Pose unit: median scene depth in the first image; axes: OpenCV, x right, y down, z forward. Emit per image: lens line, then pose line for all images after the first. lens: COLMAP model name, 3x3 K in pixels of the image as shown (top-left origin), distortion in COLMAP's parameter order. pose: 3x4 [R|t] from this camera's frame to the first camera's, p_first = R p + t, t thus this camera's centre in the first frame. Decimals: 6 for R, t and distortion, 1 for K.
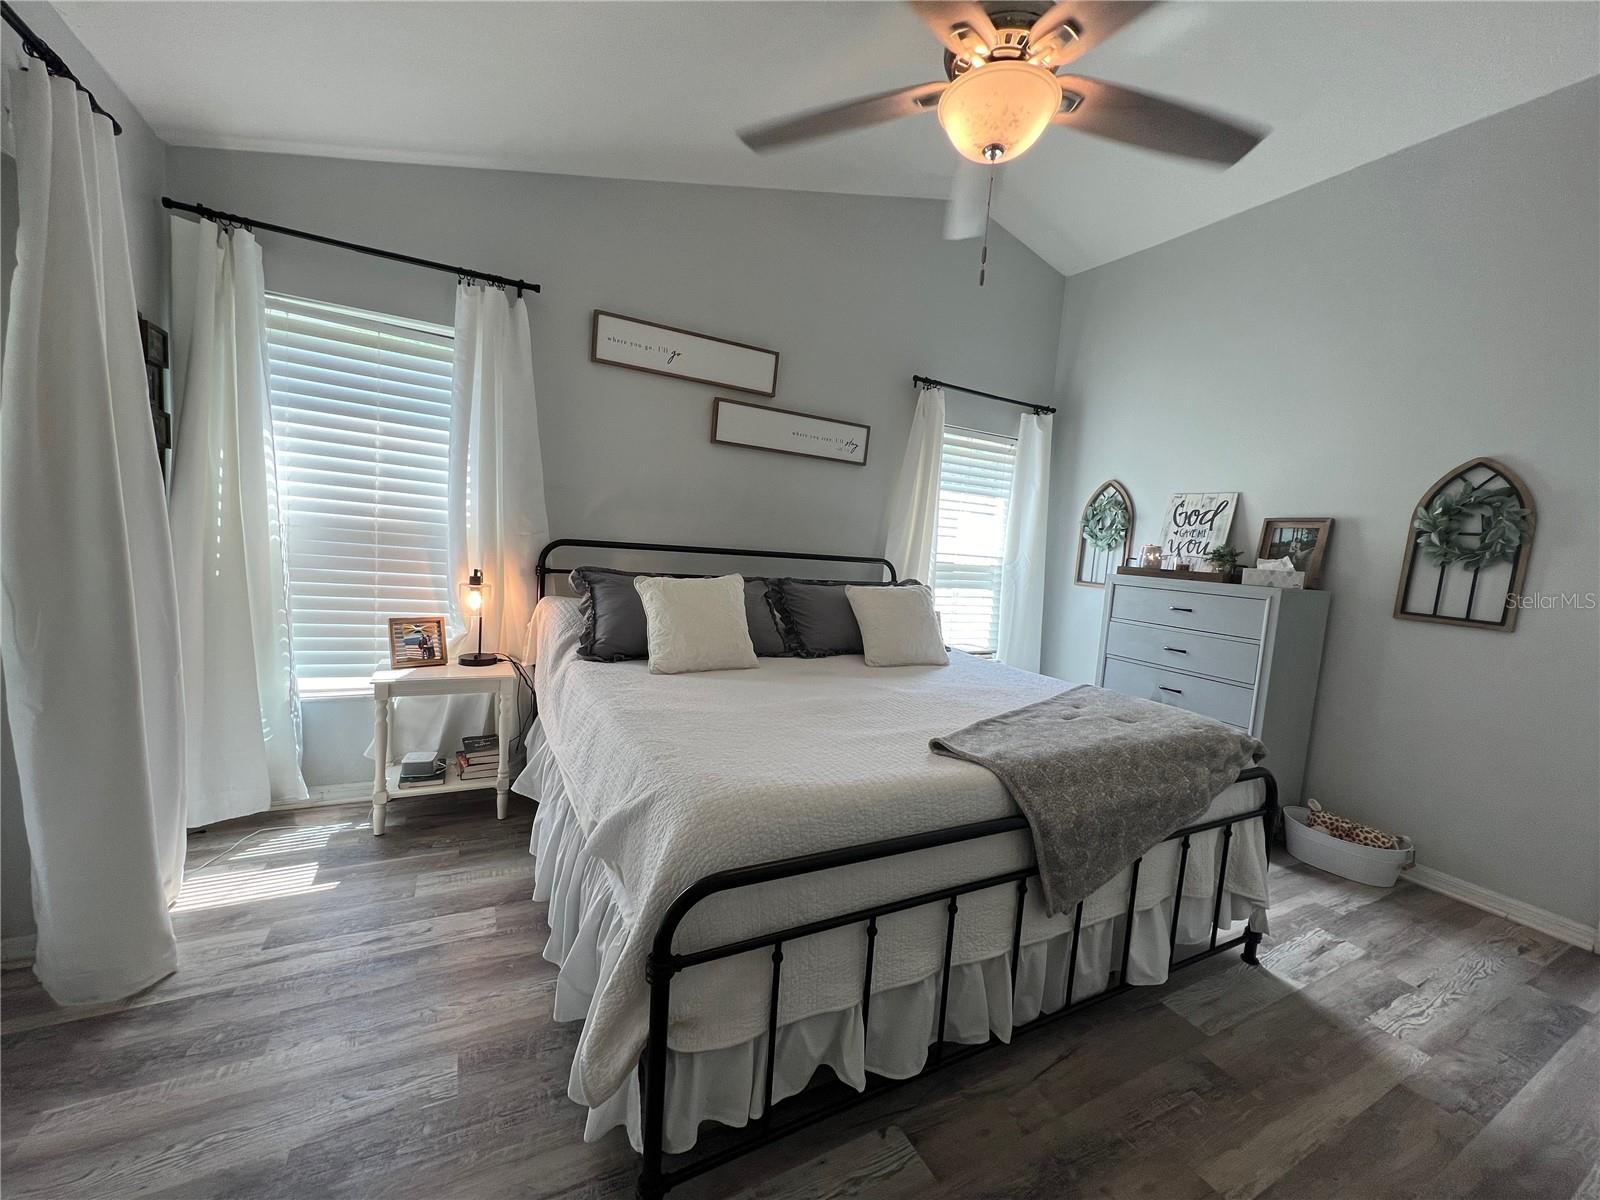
lens RADIAL K [[631.9, 0, 797.4], [0, 631.9, 598.0], [0, 0, 1]] dist [-0.000818, 0.000516]
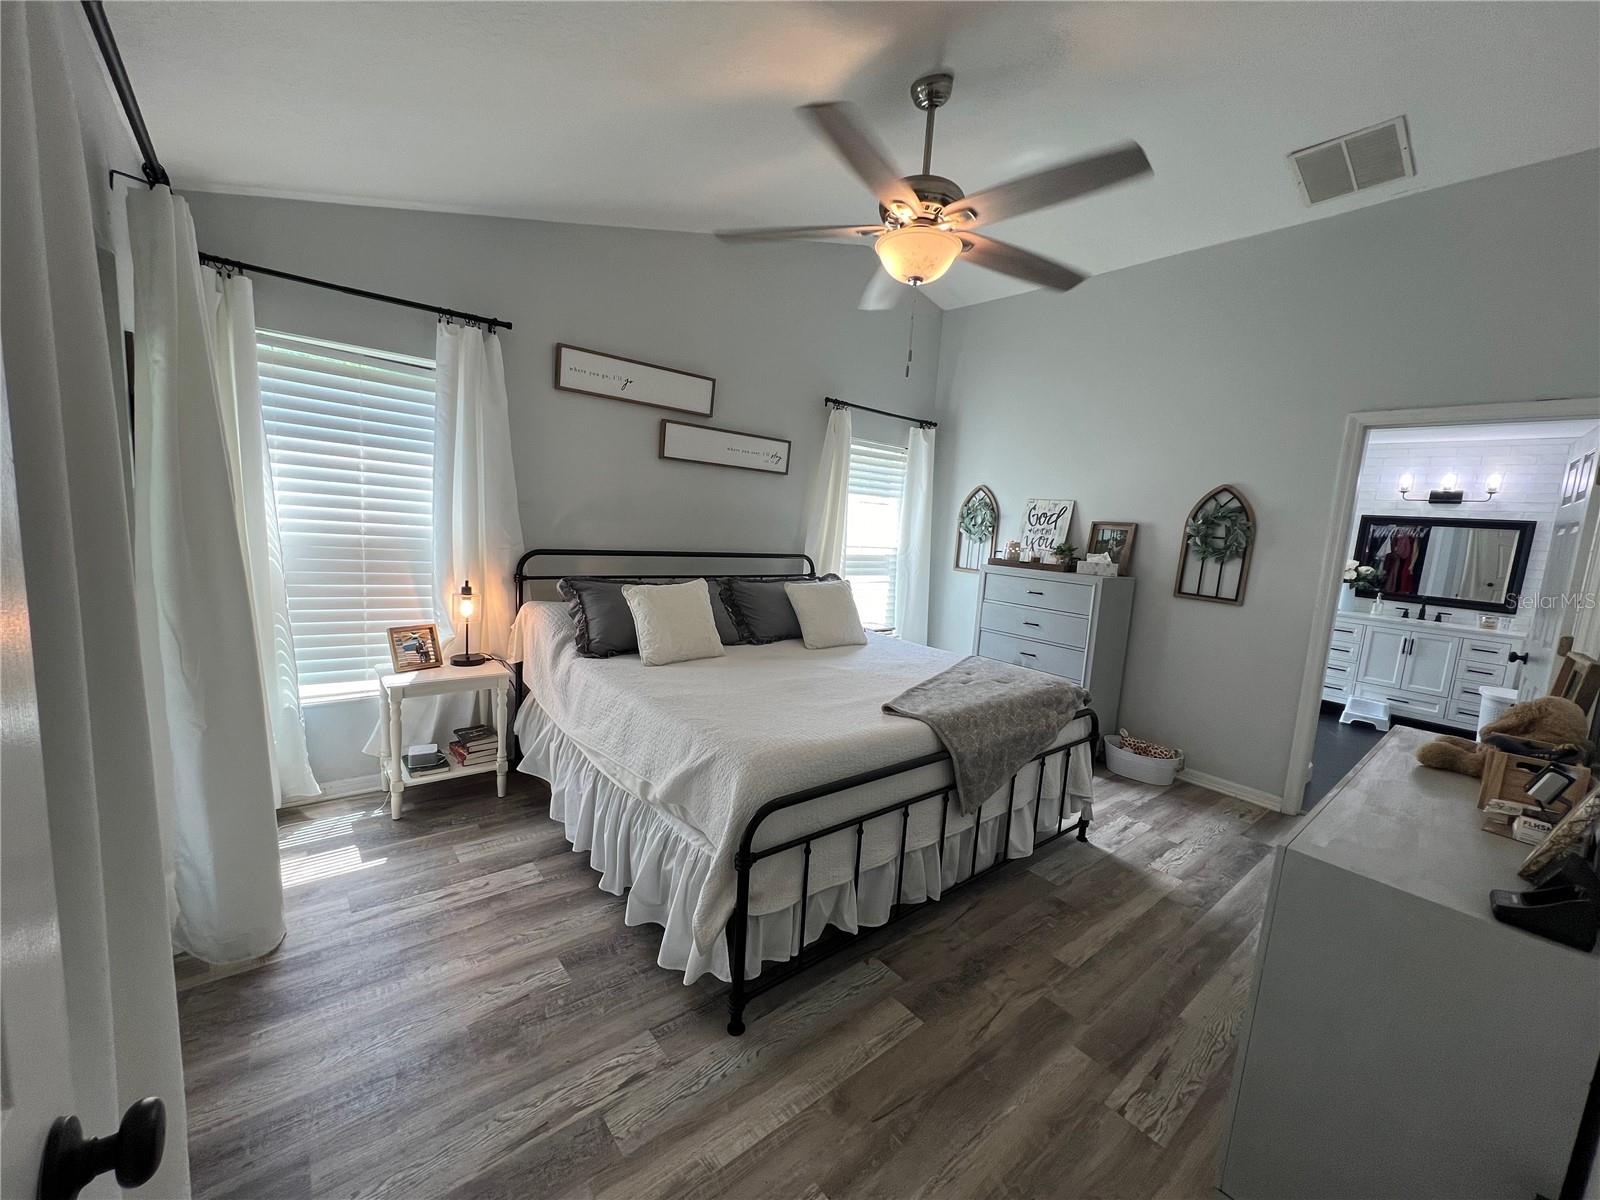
lens RADIAL K [[631.9, 0, 796.1], [0, 631.9, 597.9], [0, 0, 1]] dist [-0.000818, 0.000516]
pose [[0.980573, -0.033033, 0.193352, -0.156200], [0.023677, 0.998443, 0.050500, -0.059257], [-0.194719, -0.044941, 0.979829, -0.221847]]
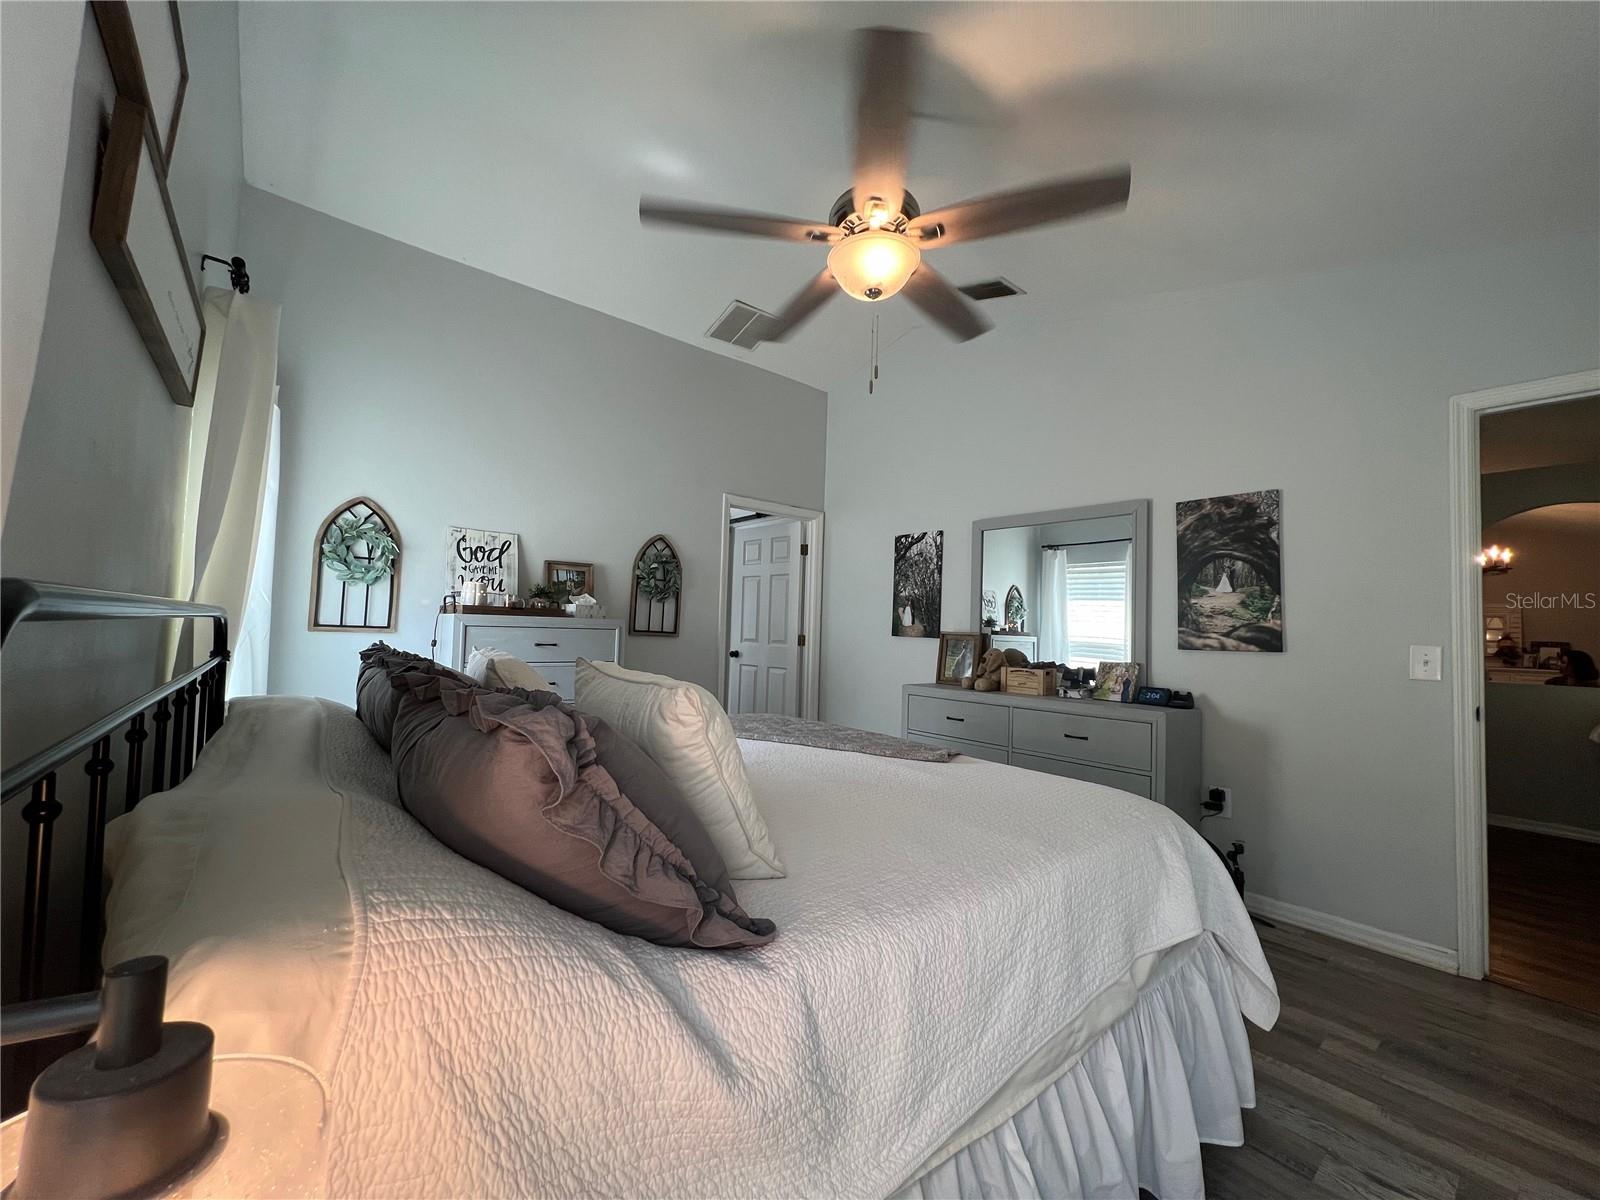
lens RADIAL K [[631.9, 0, 801.3], [0, 631.9, 593.6], [0, 0, 1]] dist [-0.000818, 0.000516]
pose [[-0.204046, -0.032252, 0.978430, -0.618227], [0.035634, 0.998550, 0.040347, -0.116841], [-0.978313, 0.043098, -0.202601, 0.953883]]
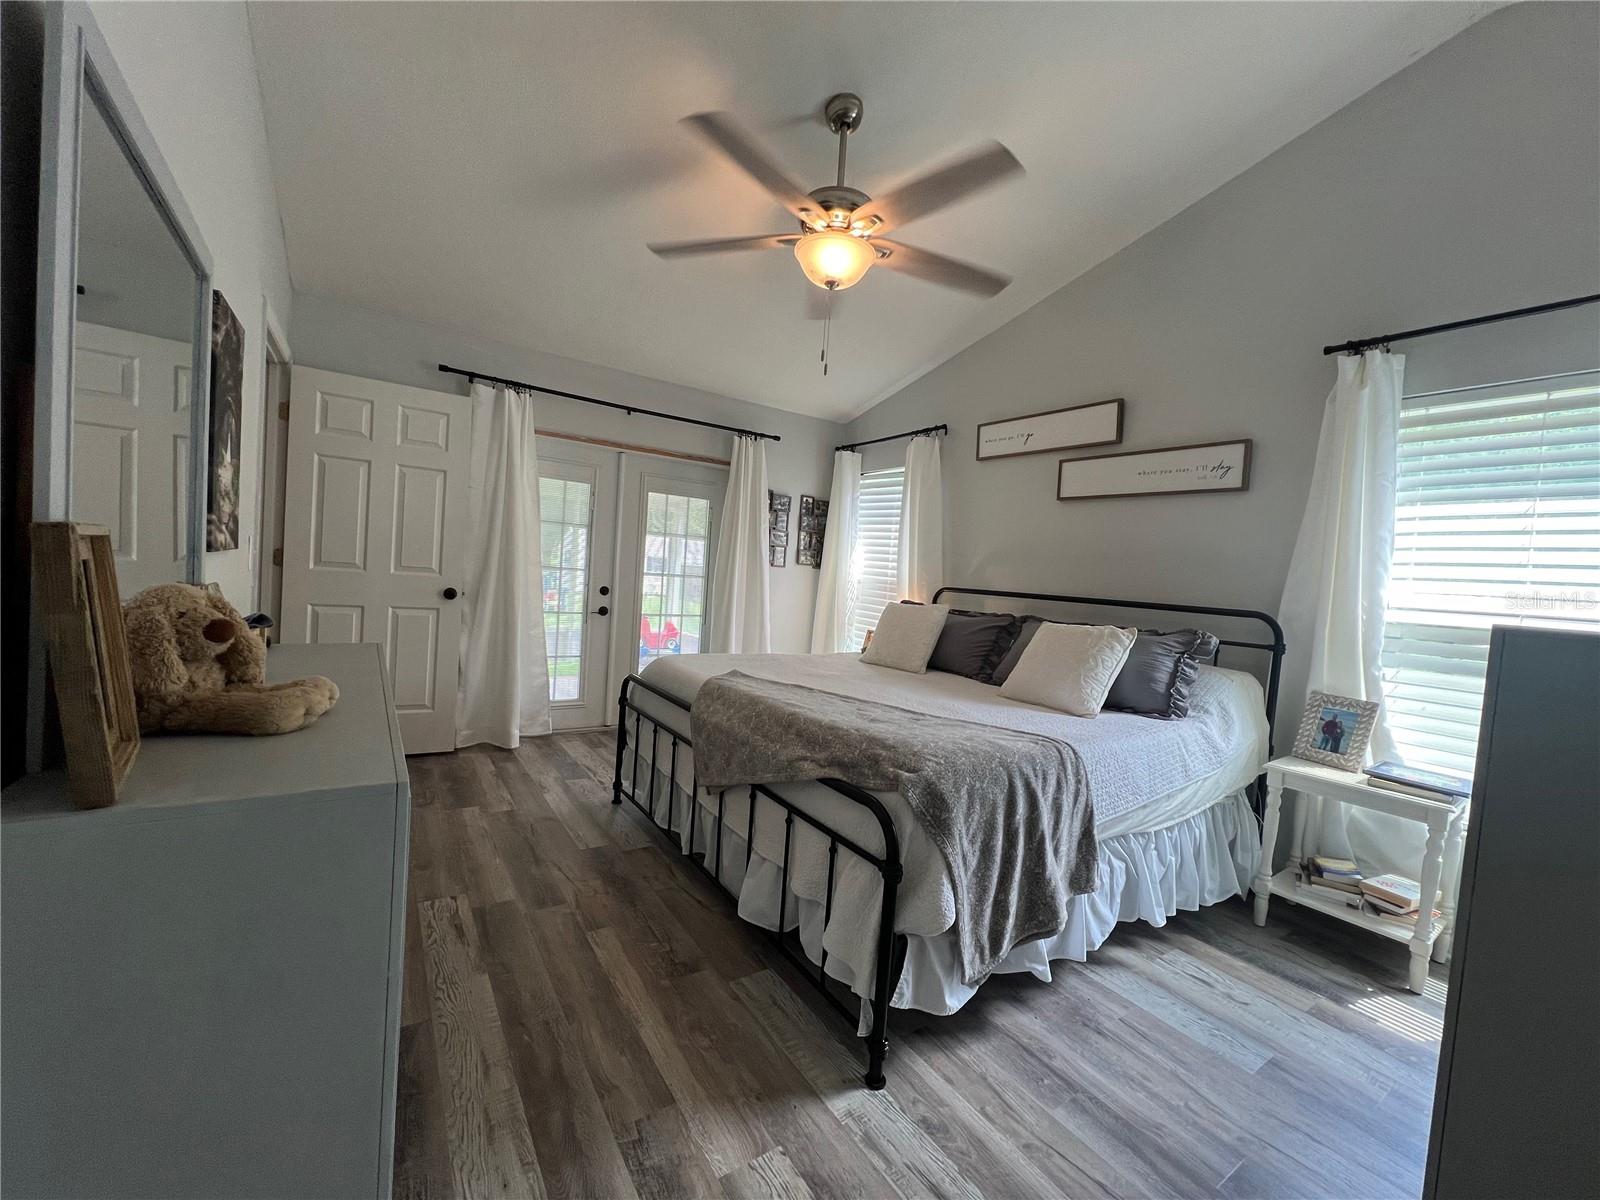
lens RADIAL K [[631.9, 0, 801.5], [0, 631.9, 599.6], [0, 0, 1]] dist [-0.000818, 0.000516]
pose [[0.114217, -0.024647, -0.993150, 1.144345], [-0.157794, 0.986551, -0.042630, 0.053895], [0.980844, 0.161582, 0.108792, 0.591392]]
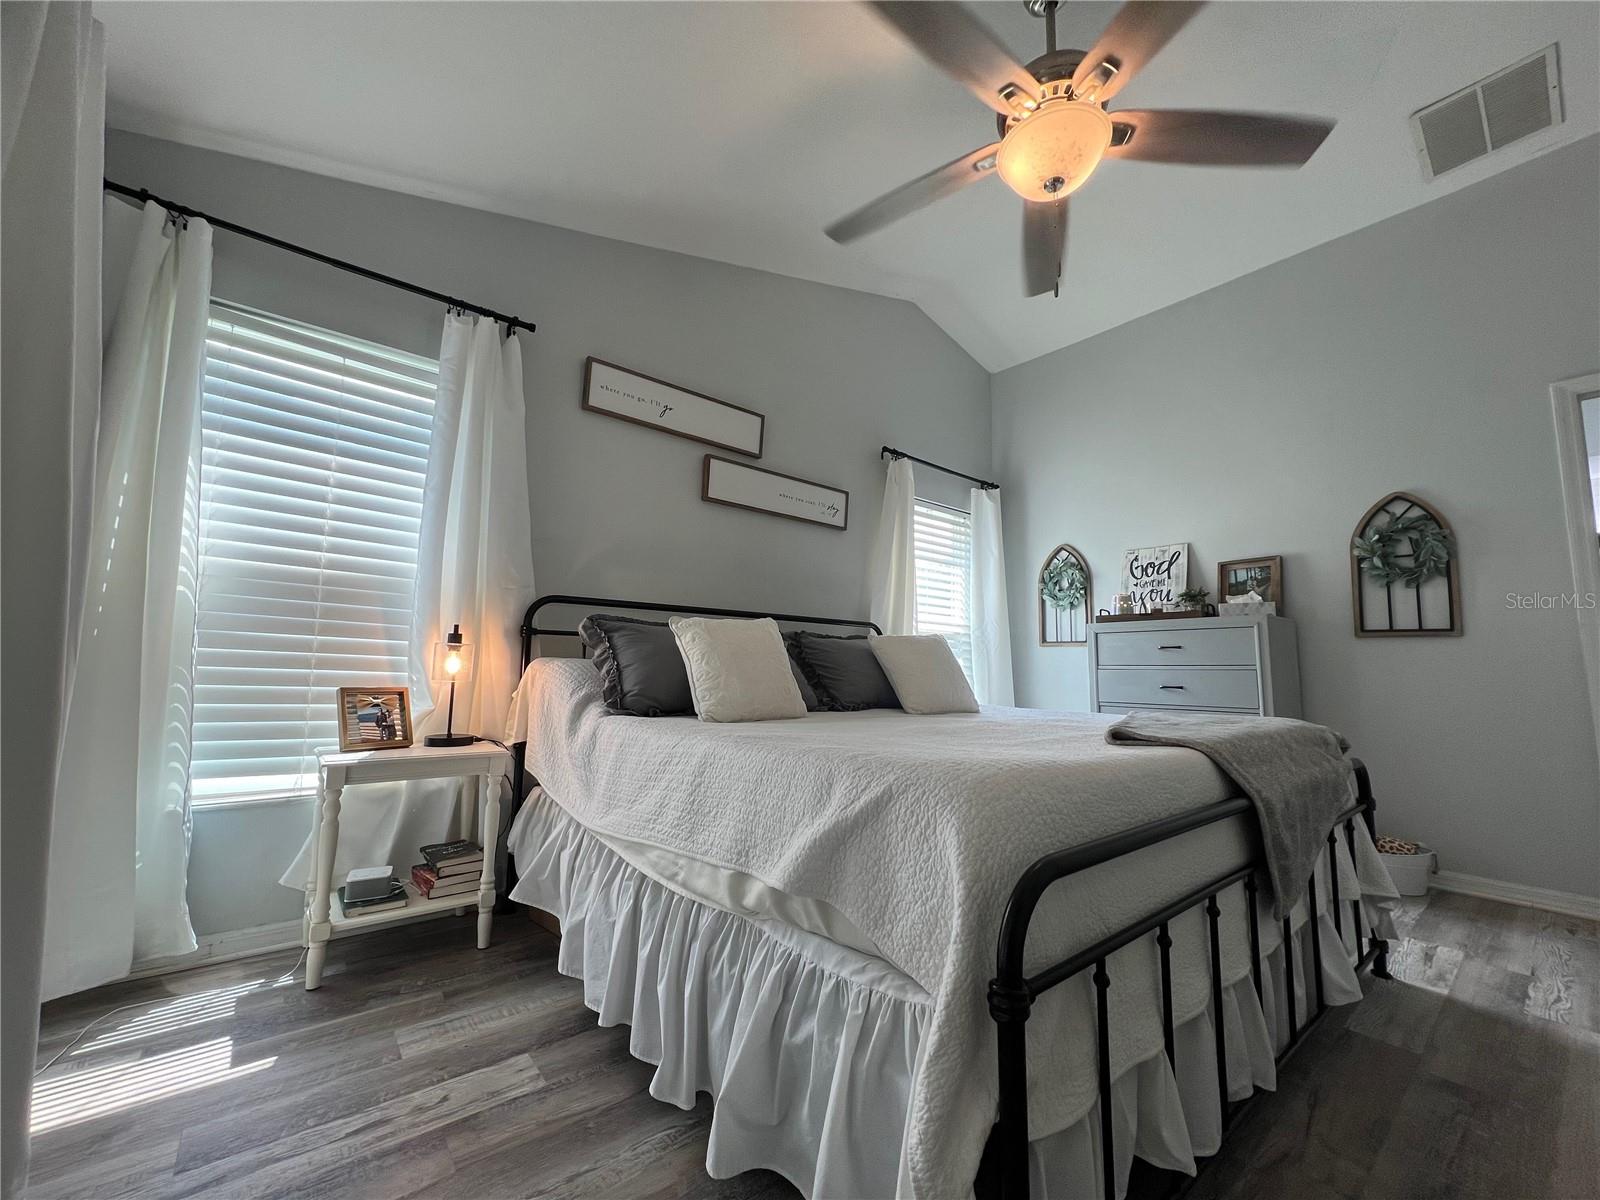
lens RADIAL K [[631.9, 0, 797.4], [0, 631.9, 598.5], [0, 0, 1]] dist [-0.000818, 0.000516]
pose [[0.979290, -0.032595, 0.199824, -0.241775], [0.071136, 0.979424, -0.188860, 0.110705], [-0.189556, 0.199164, 0.961458, 0.117735]]
